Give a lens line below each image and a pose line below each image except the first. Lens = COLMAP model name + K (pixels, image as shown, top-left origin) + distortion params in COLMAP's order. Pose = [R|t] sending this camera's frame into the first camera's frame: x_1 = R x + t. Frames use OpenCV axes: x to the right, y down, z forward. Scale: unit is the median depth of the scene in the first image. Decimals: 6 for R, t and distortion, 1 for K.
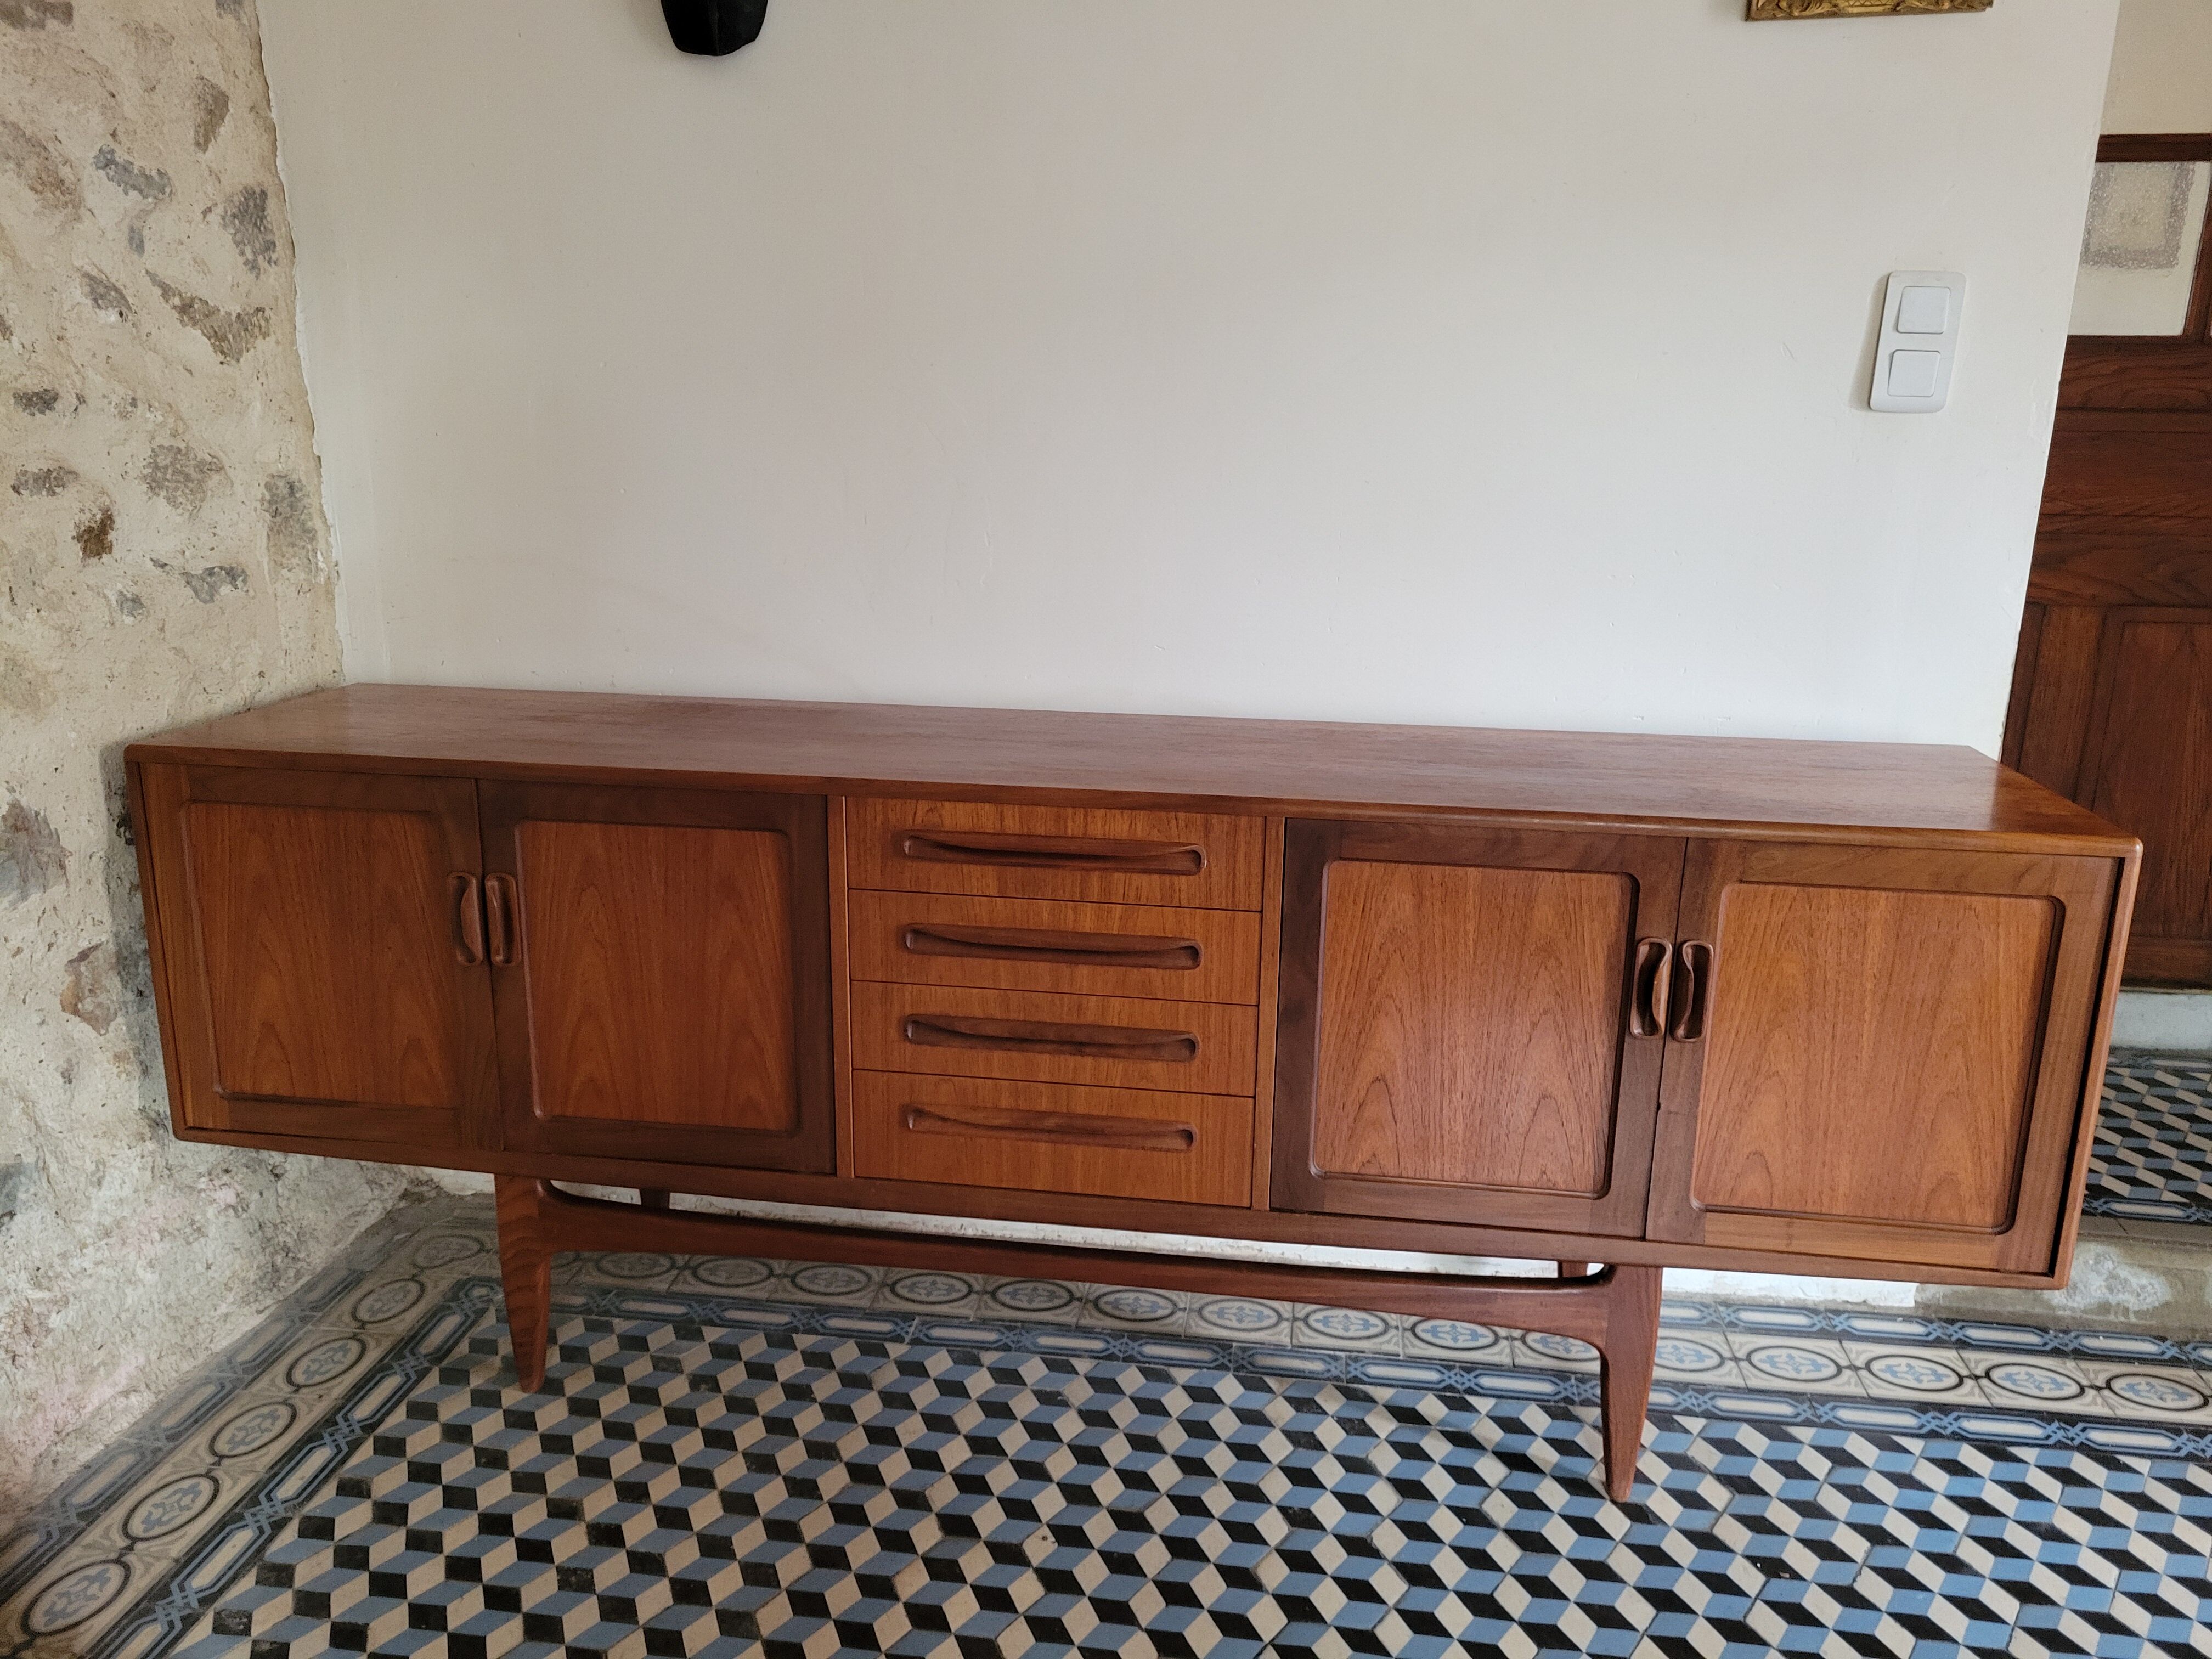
lens RADIAL K [[1678.1, 0, 1097.5], [0, 1678.1, 831.9], [0, 0, 1]] dist [0.054236, -0.045153]
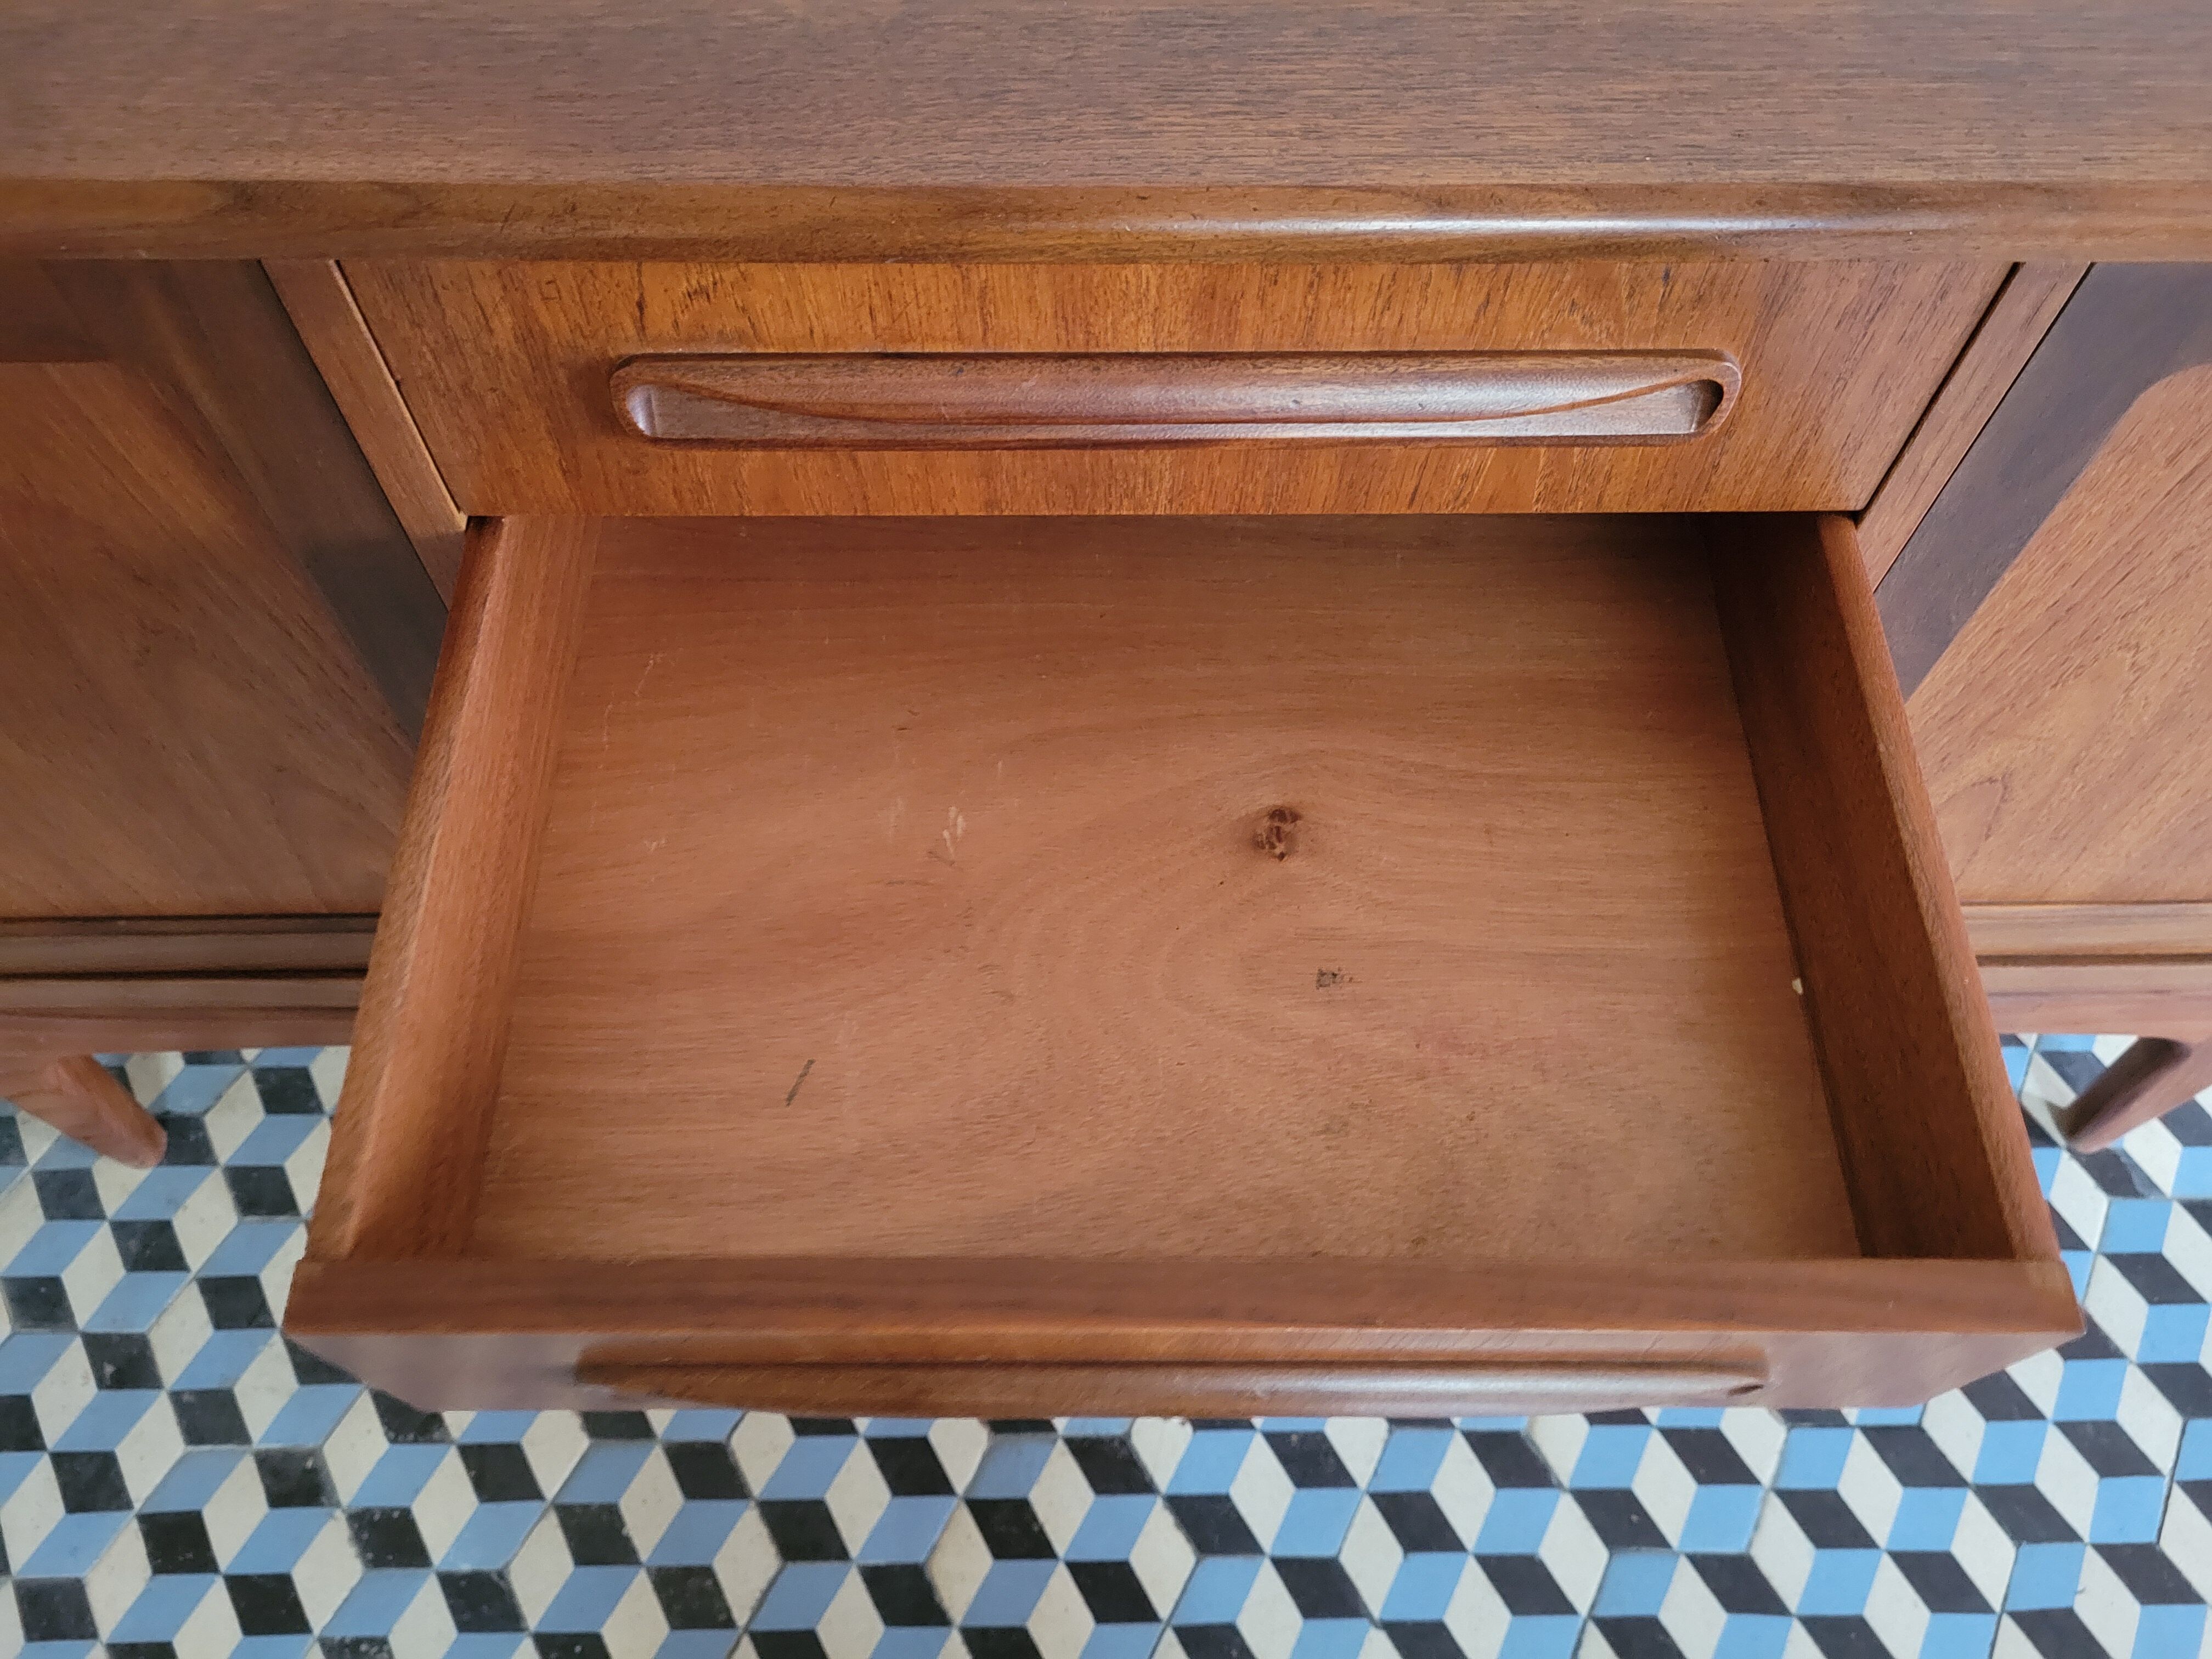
lens RADIAL K [[1678.1, 0, 1104.2], [0, 1678.1, 841.3], [0, 0, 1]] dist [0.054236, -0.045153]
pose [[0.987868, -0.136512, 0.074042, -0.063161], [0.041116, 0.689663, 0.722962, -0.127326], [-0.149757, -0.711147, 0.686908, 0.690969]]
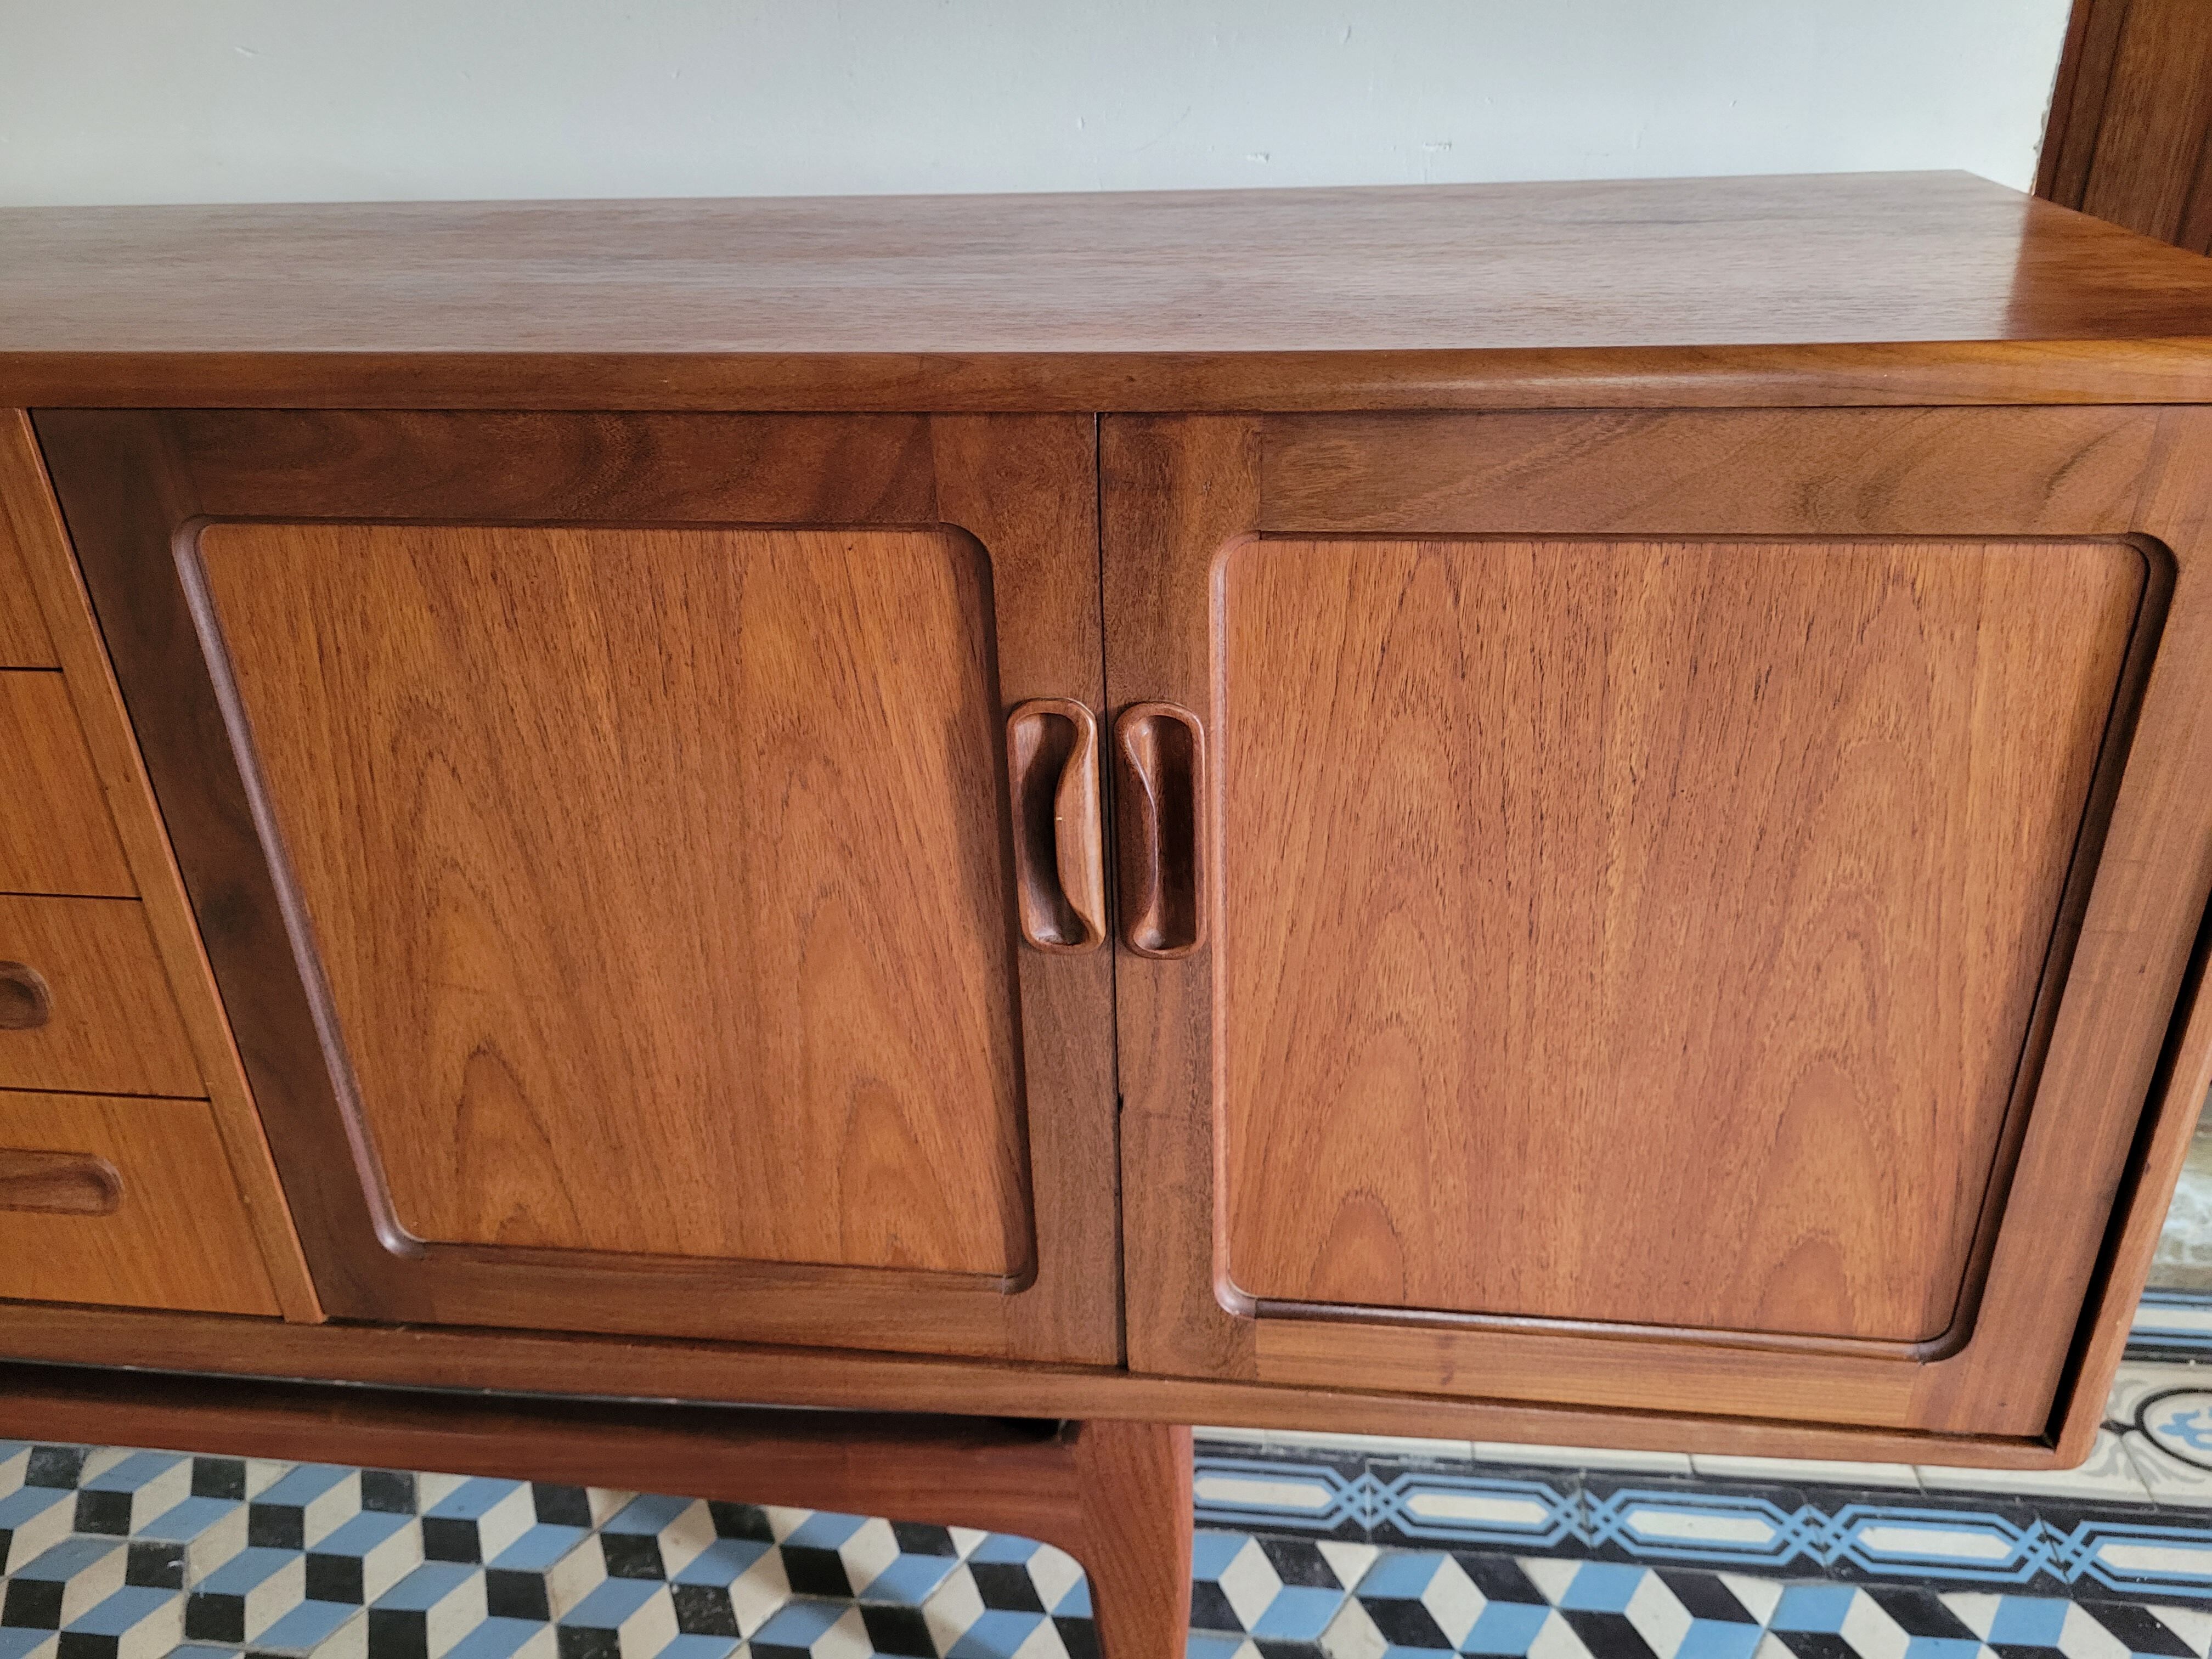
lens RADIAL K [[1678.1, 0, 1114.4], [0, 1678.1, 849.3], [0, 0, 1]] dist [0.054236, -0.045153]
pose [[0.998886, -0.046869, -0.005468, 0.302048], [0.046902, 0.973430, 0.224132, 0.011313], [-0.005182, -0.224138, 0.974544, 0.556515]]
